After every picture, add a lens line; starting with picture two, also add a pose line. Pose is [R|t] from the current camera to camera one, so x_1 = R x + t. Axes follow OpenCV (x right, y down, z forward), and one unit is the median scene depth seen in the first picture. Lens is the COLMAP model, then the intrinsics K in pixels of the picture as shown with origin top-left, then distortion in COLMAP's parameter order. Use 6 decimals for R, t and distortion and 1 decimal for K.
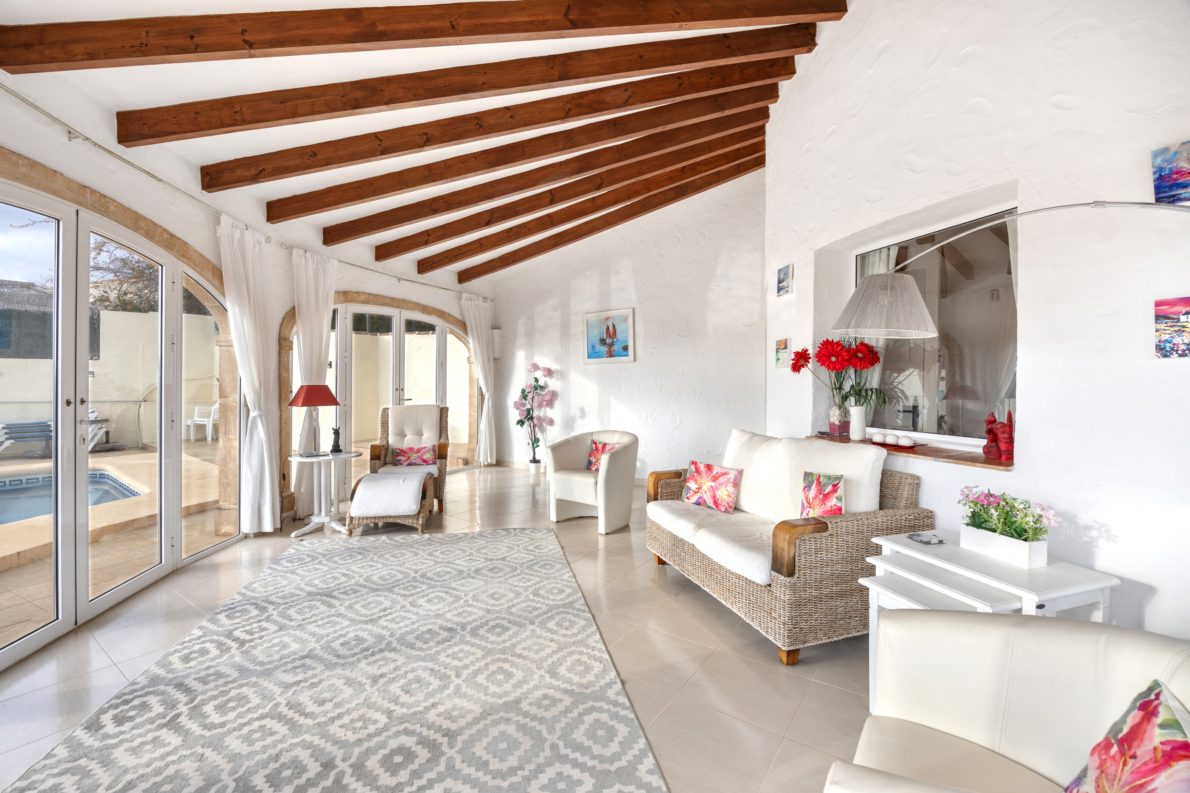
lens RADIAL K [[518.4, 0, 592.3], [0, 518.4, 374.3], [0, 0, 1]] dist [-0.013600, 0.000622]
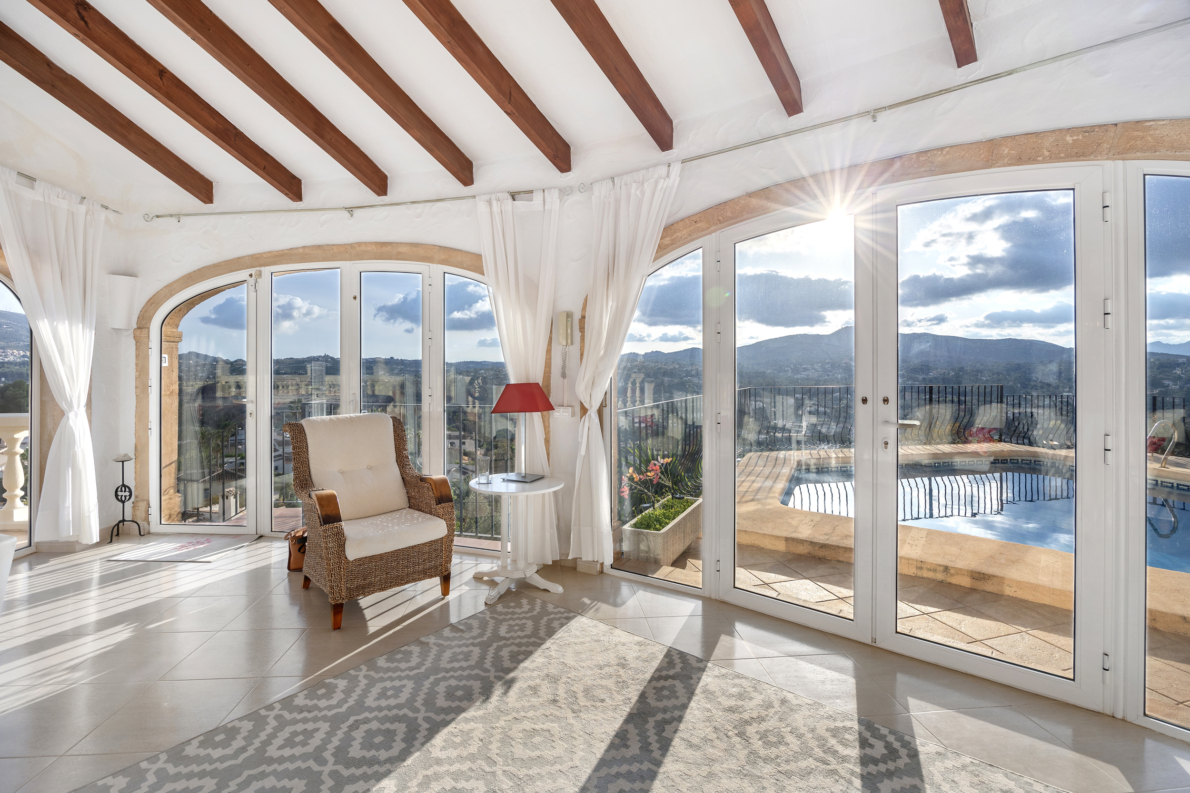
lens RADIAL K [[532.0, 0, 593.1], [0, 532.0, 371.3], [0, 0, 1]] dist [-0.001620, 0.000420]
pose [[-0.755409, -0.006339, -0.655223, 0.001389], [0.003622, 0.999898, -0.013850, 0.008072], [0.655244, -0.012836, -0.755308, 0.874259]]
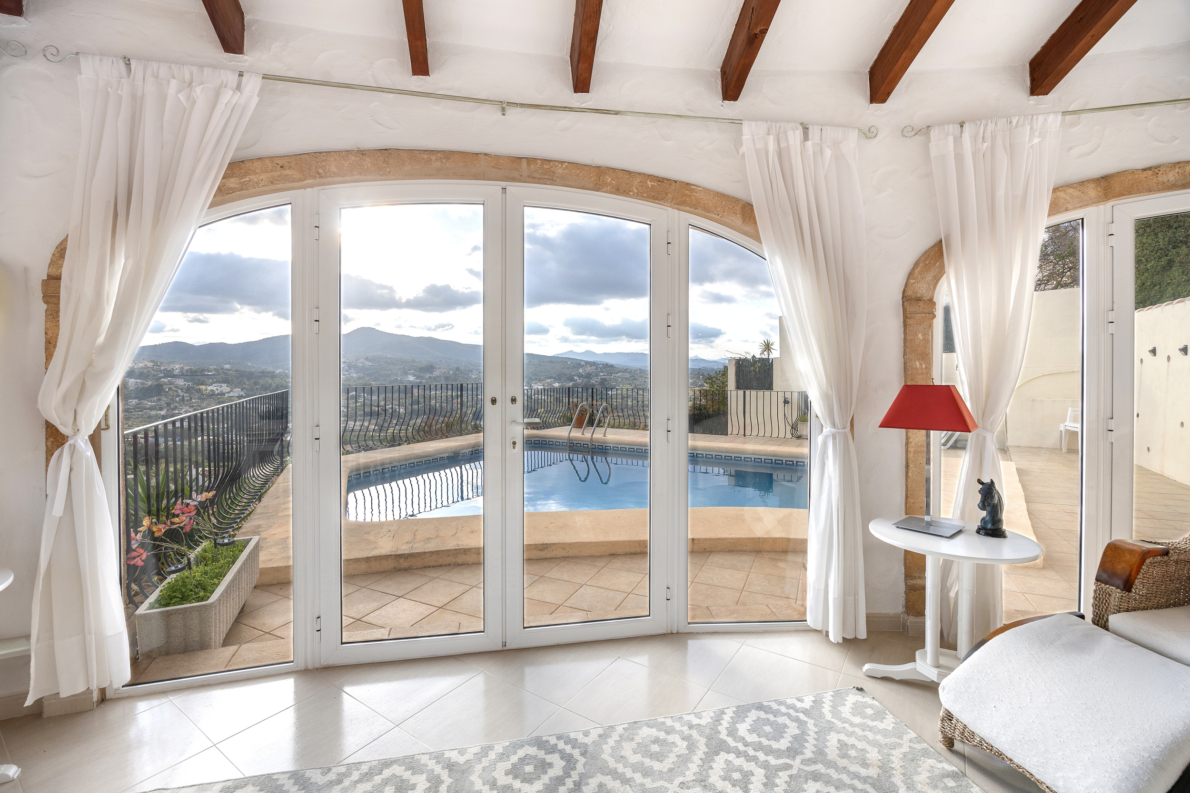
lens RADIAL K [[518.4, 0, 592.3], [0, 518.4, 374.3], [0, 0, 1]] dist [-0.013600, 0.000622]
pose [[0.019919, 0.001053, -0.999801, -0.059643], [0.014060, 0.999900, 0.001333, 0.005356], [0.999703, -0.014084, 0.019902, 0.712677]]
